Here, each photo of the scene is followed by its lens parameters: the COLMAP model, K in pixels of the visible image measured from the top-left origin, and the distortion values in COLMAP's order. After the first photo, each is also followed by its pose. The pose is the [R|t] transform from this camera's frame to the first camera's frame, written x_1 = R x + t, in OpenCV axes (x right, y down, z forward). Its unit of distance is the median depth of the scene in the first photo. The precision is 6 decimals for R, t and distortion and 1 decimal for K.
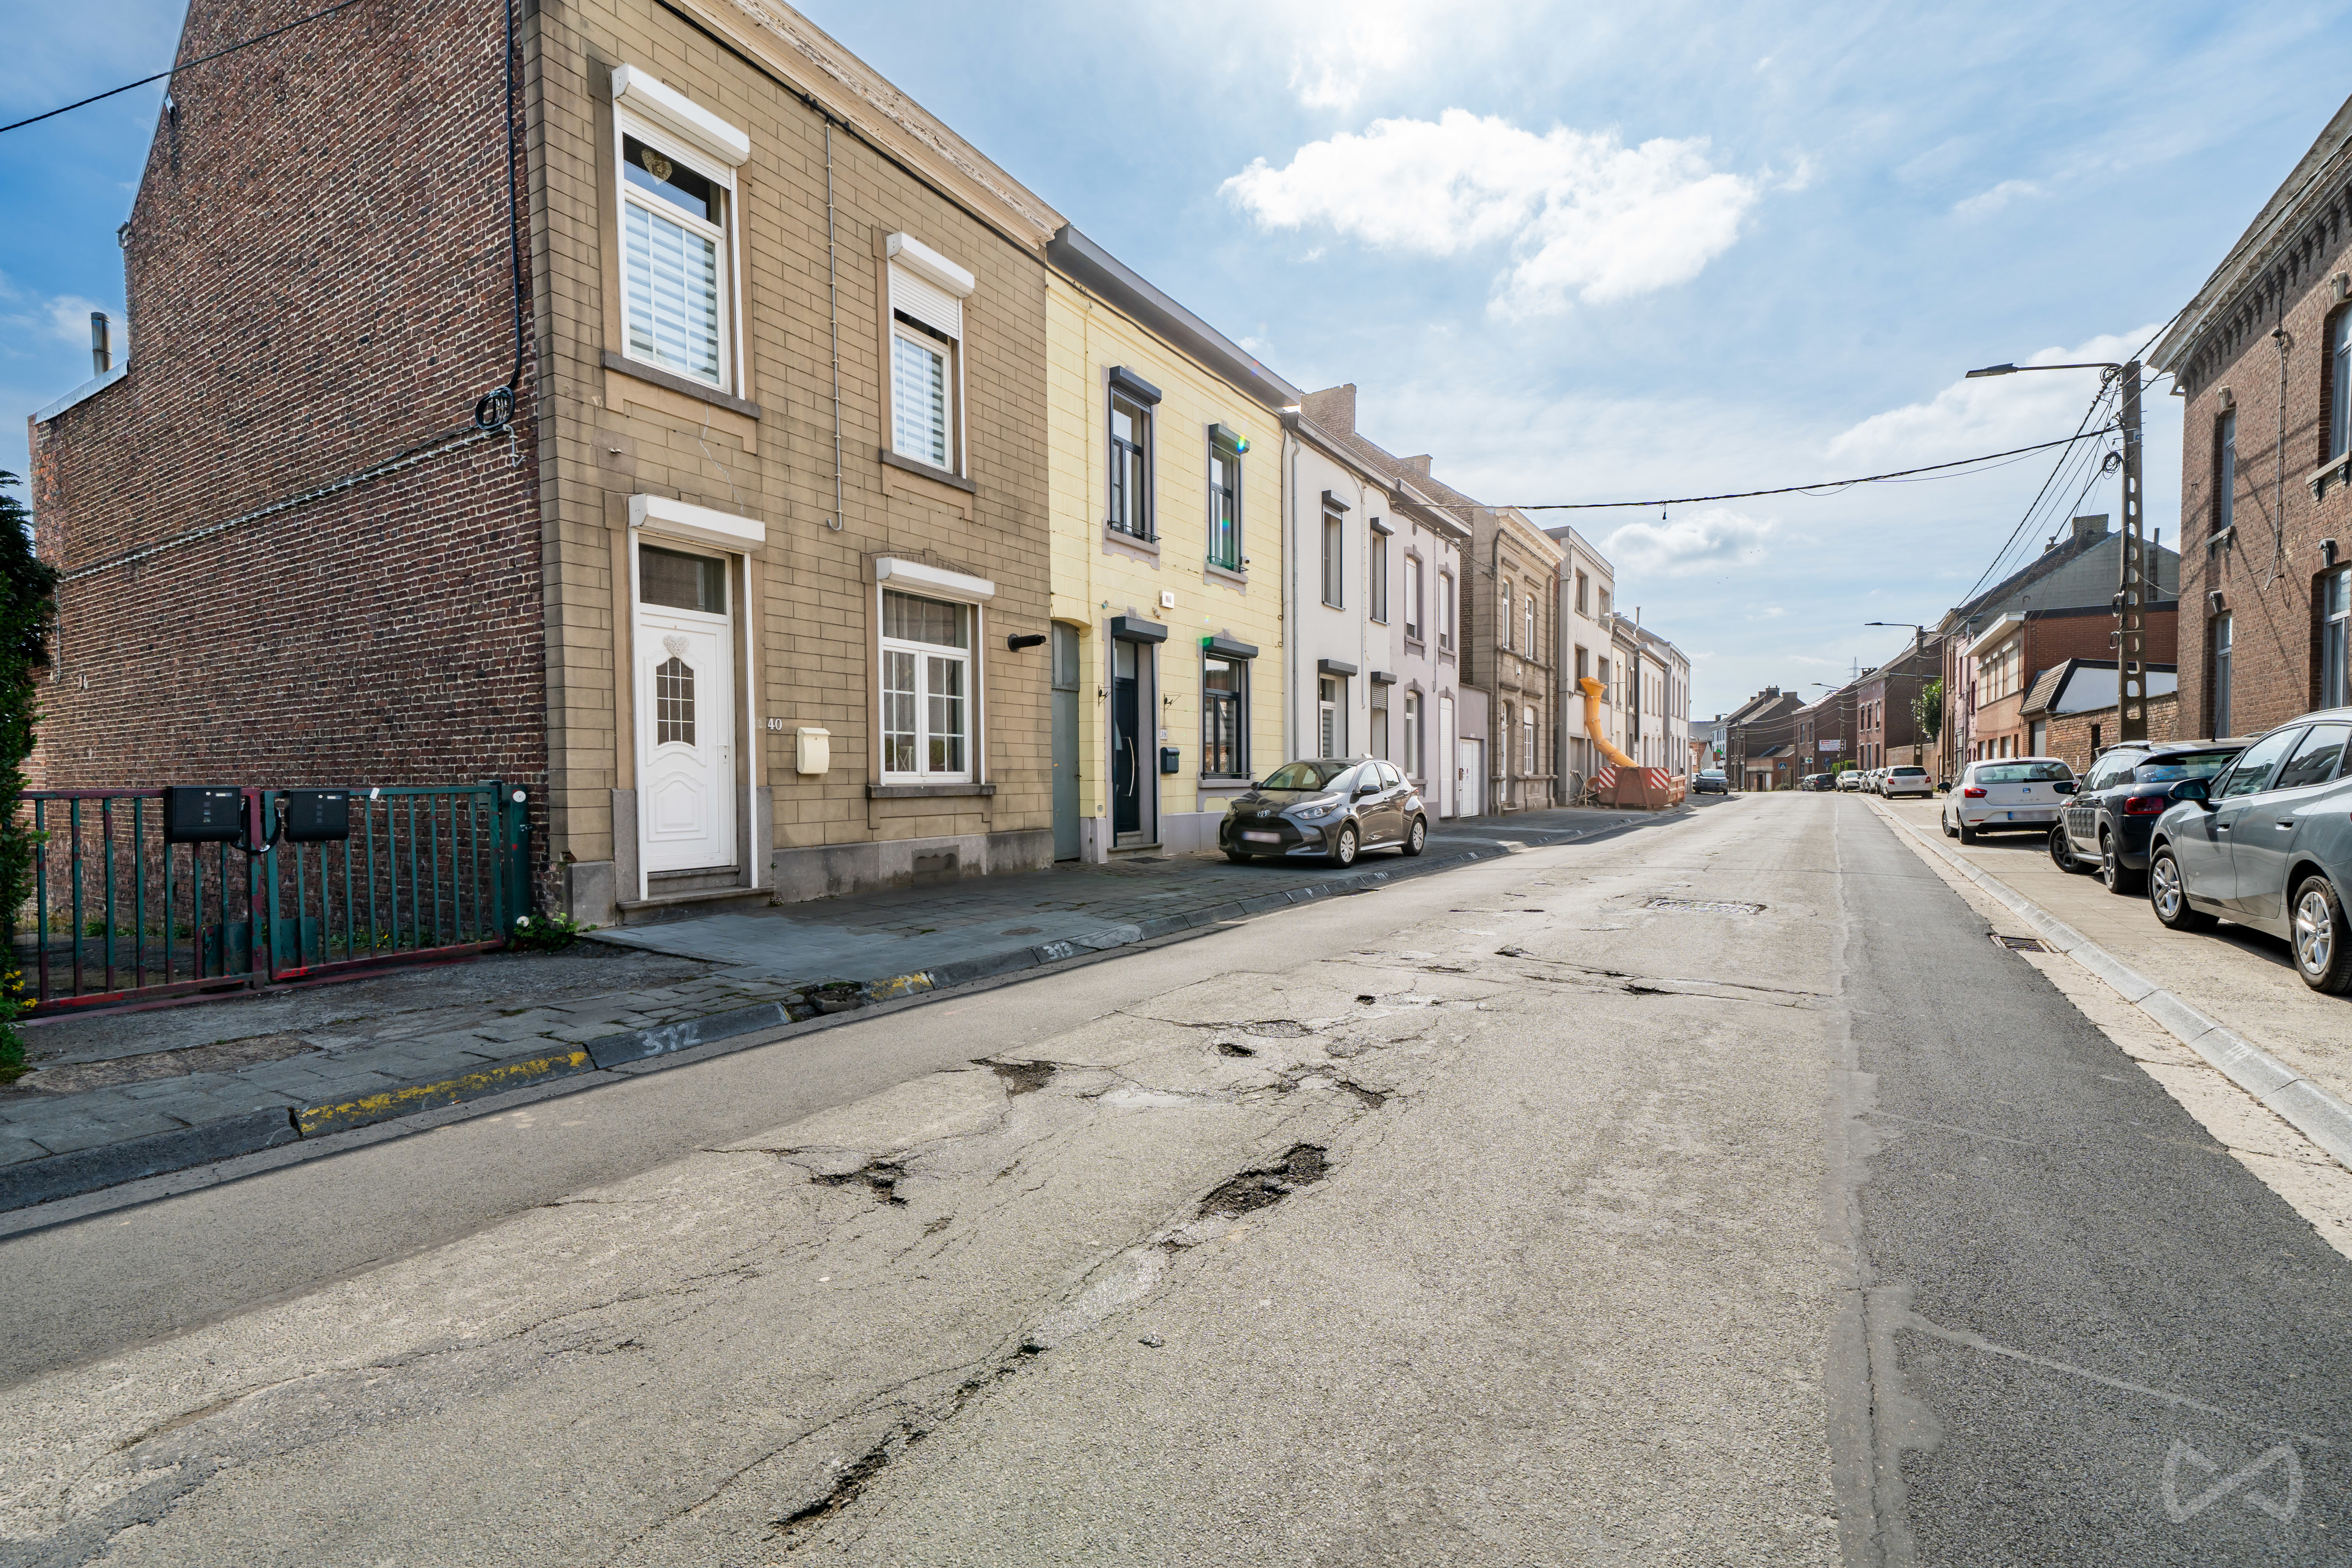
lens RADIAL K [[1026.8, 0, 1159.2], [0, 1026.8, 794.5], [0, 0, 1]] dist [0.031652, -0.001181]
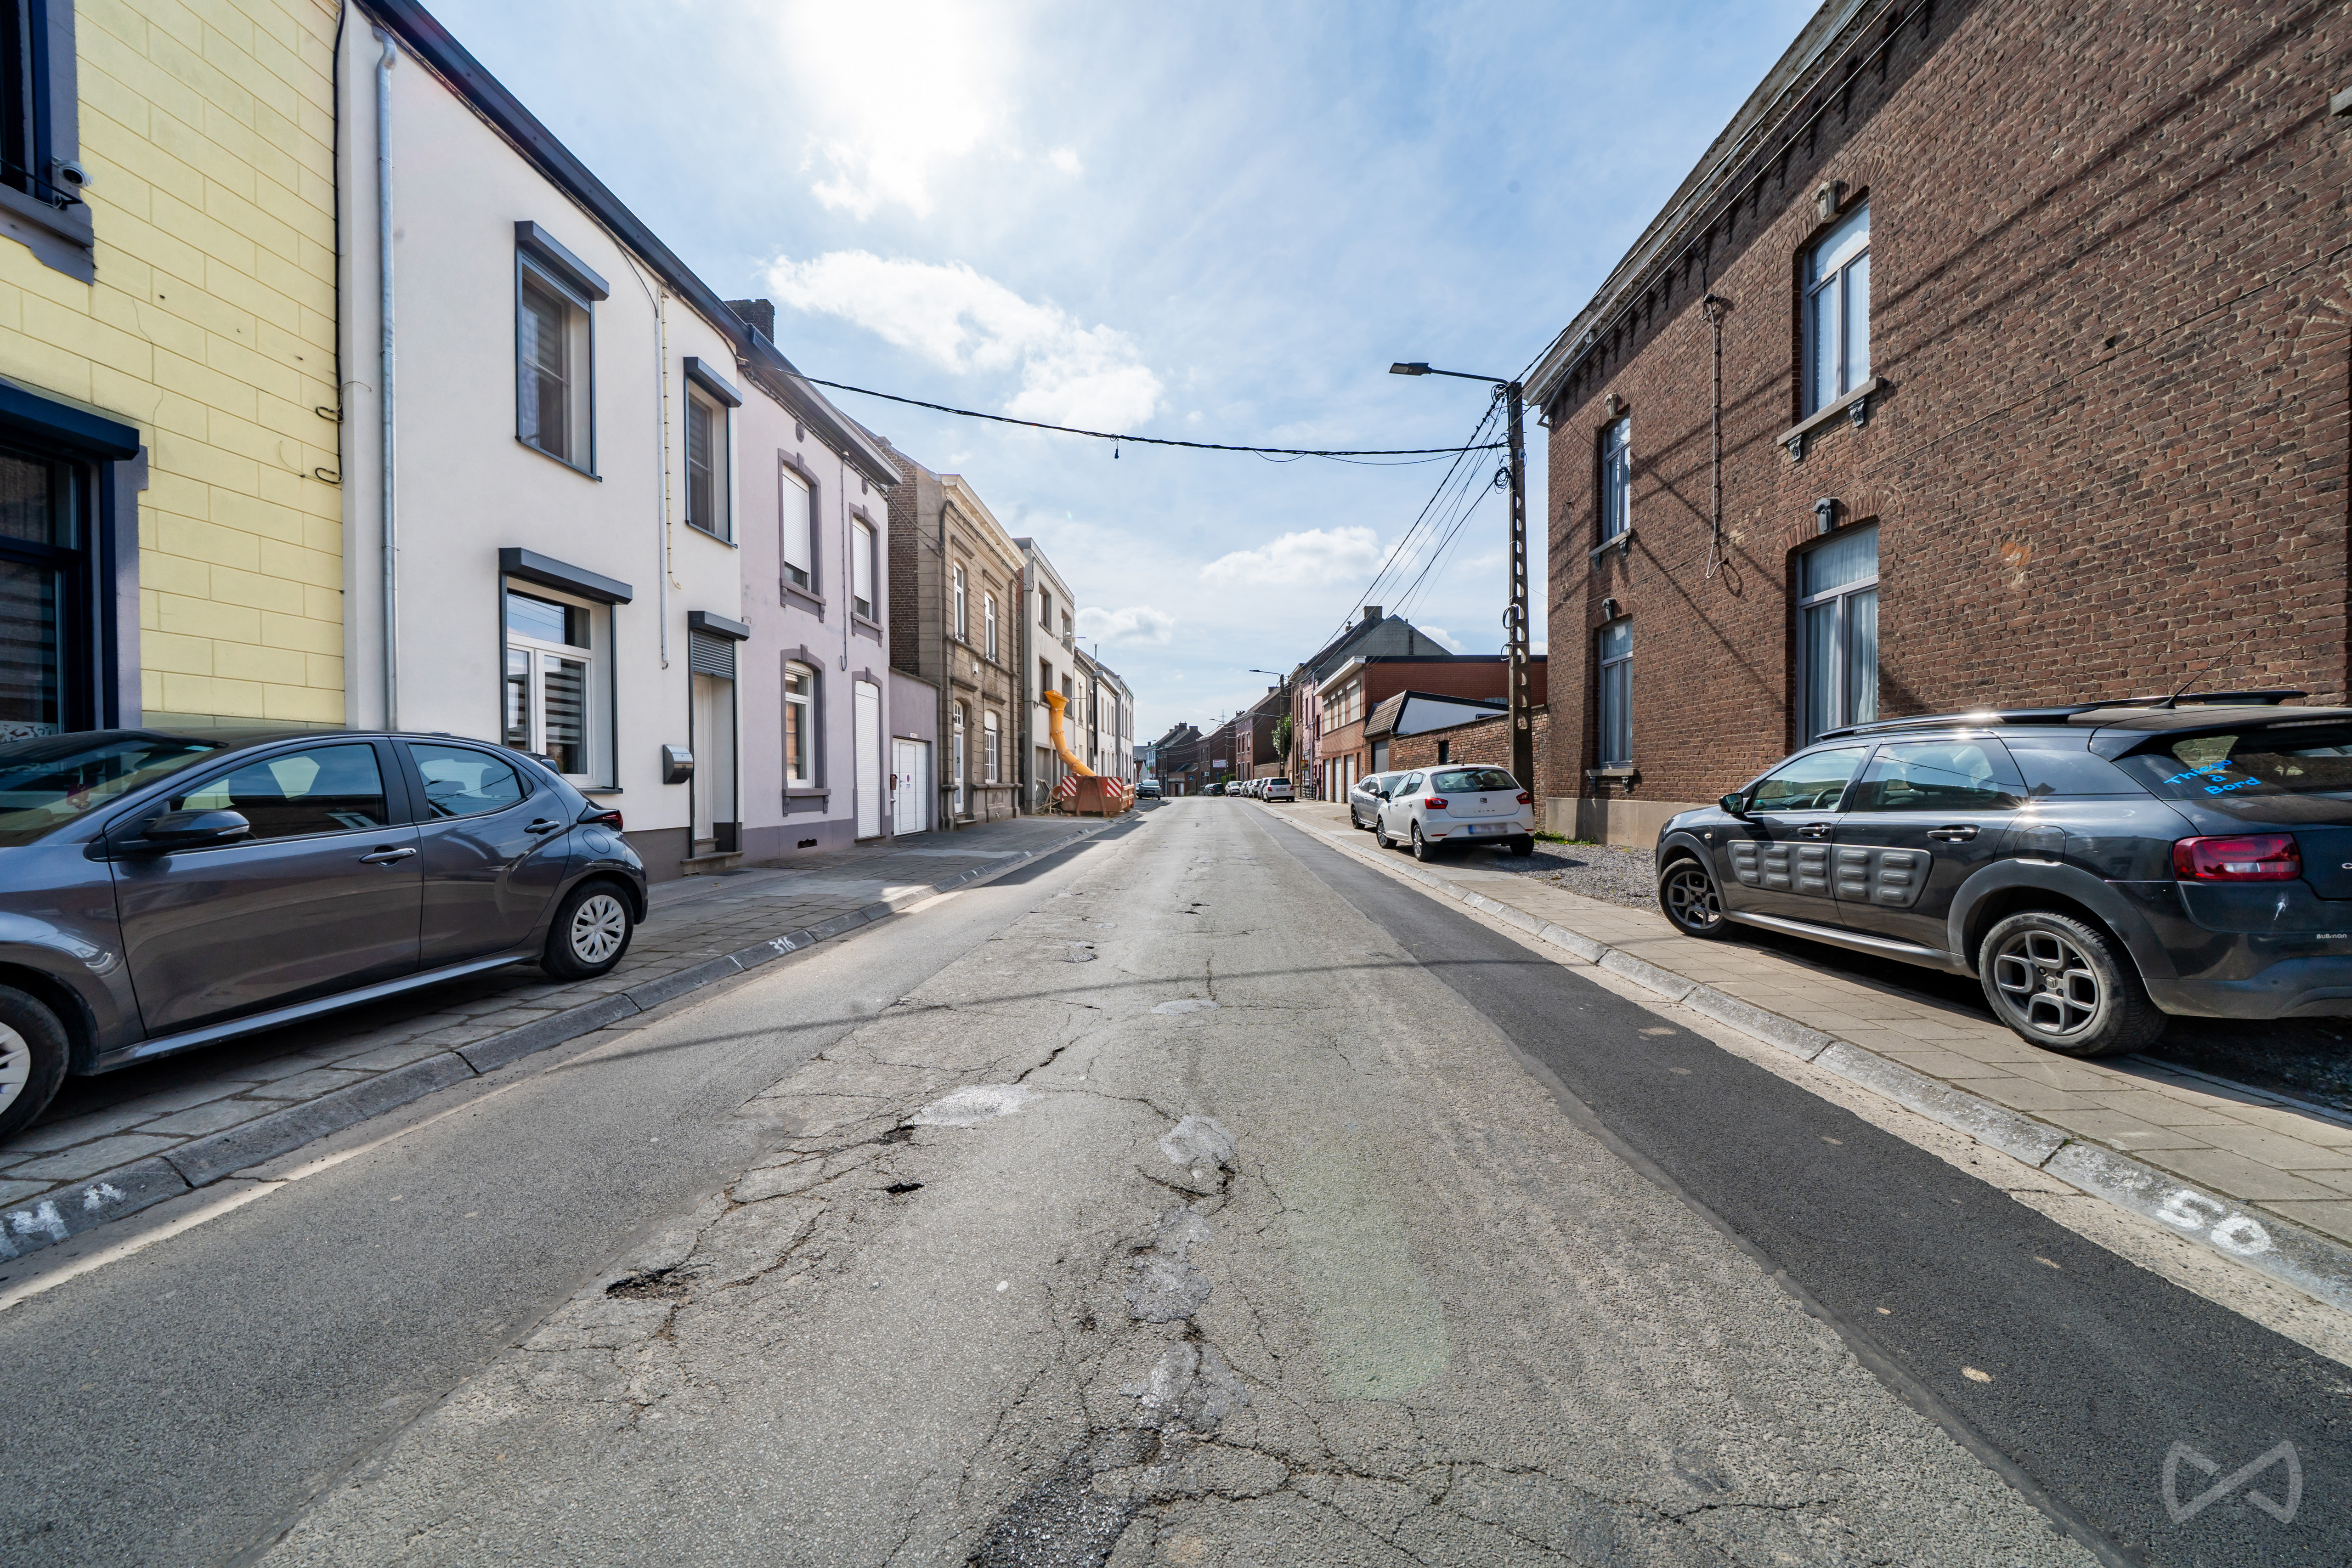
lens RADIAL K [[799.5, 0, 1175.2], [0, 799.5, 794.6], [0, 0, 1]] dist [-0.001451, 0.000197]
pose [[0.863396, -0.006060, 0.504491, 0.233801], [0.009075, 0.999953, -0.003520, -0.008021], [-0.504446, 0.007617, 0.863410, 0.490938]]
